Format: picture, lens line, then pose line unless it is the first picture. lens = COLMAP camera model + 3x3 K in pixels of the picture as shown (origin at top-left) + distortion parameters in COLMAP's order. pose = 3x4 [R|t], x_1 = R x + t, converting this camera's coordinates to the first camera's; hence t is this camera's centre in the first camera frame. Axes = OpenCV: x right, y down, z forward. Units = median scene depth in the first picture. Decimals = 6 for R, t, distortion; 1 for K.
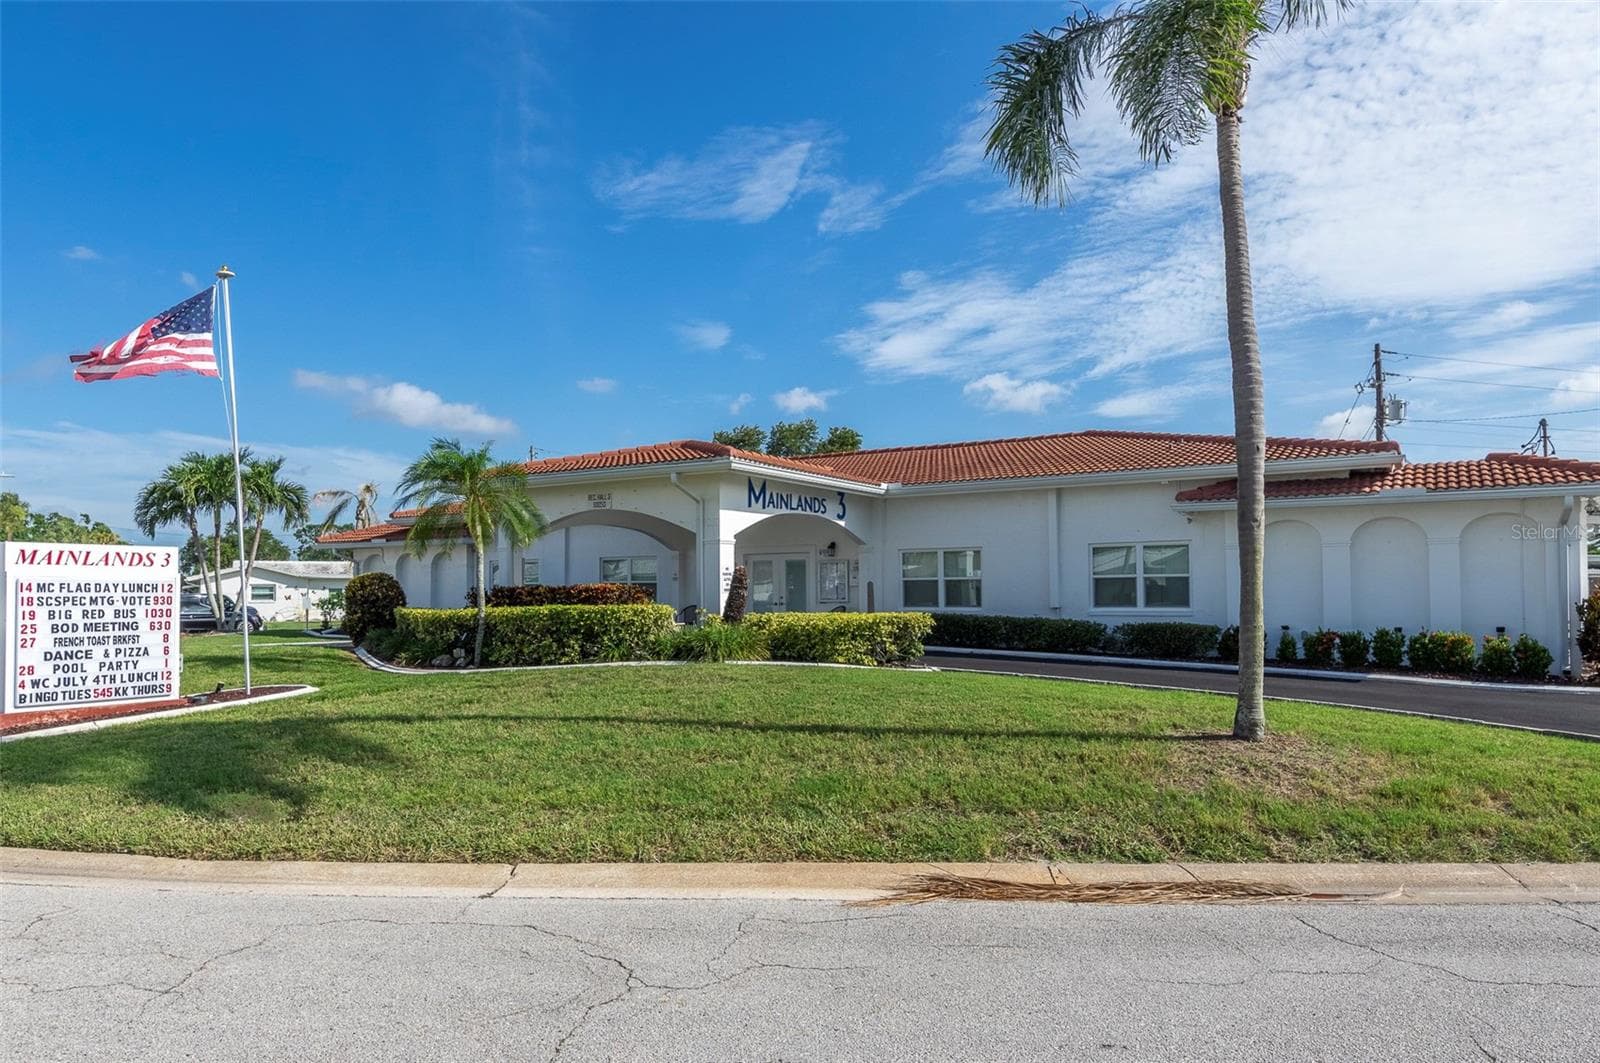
lens RADIAL K [[1179.9, 0, 800.0], [0, 1179.9, 531.5], [0, 0, 1]] dist [-0.006636, -0.002482]
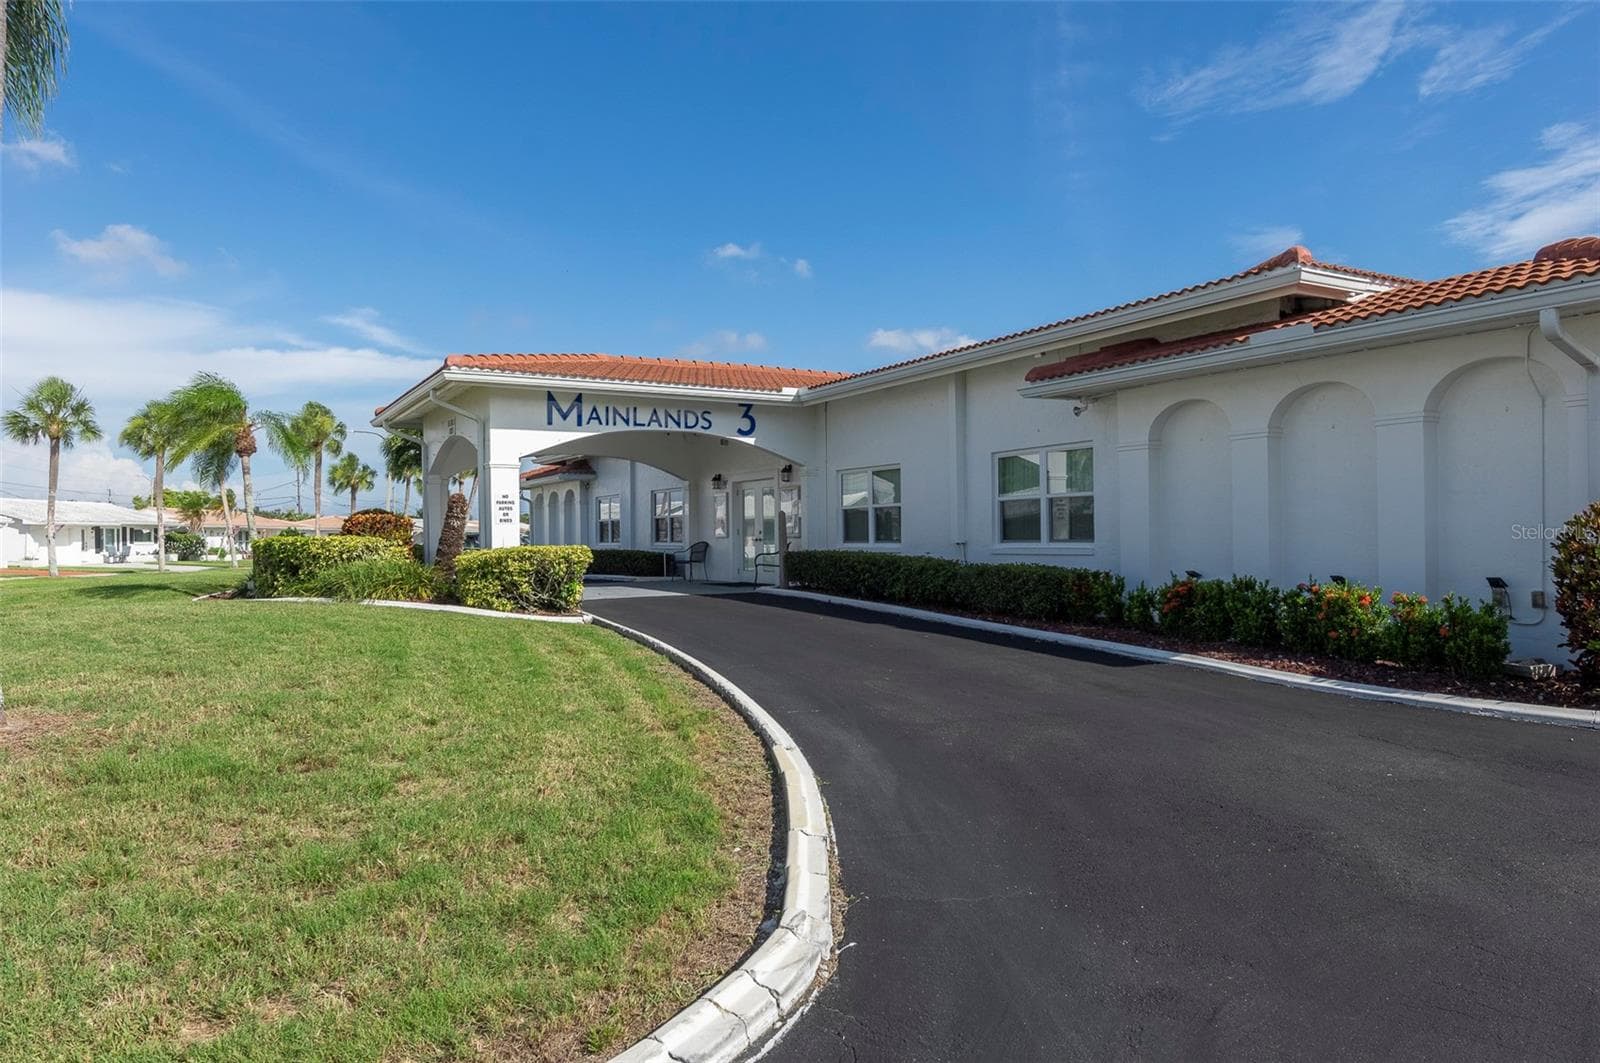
lens RADIAL K [[1179.9, 0, 800.0], [0, 1179.9, 531.5], [0, 0, 1]] dist [-0.006636, -0.002482]
pose [[0.840241, -0.004223, -0.542197, 0.098238], [0.029376, 0.998856, 0.037743, 0.005087], [0.541417, -0.047641, 0.839403, 0.063329]]
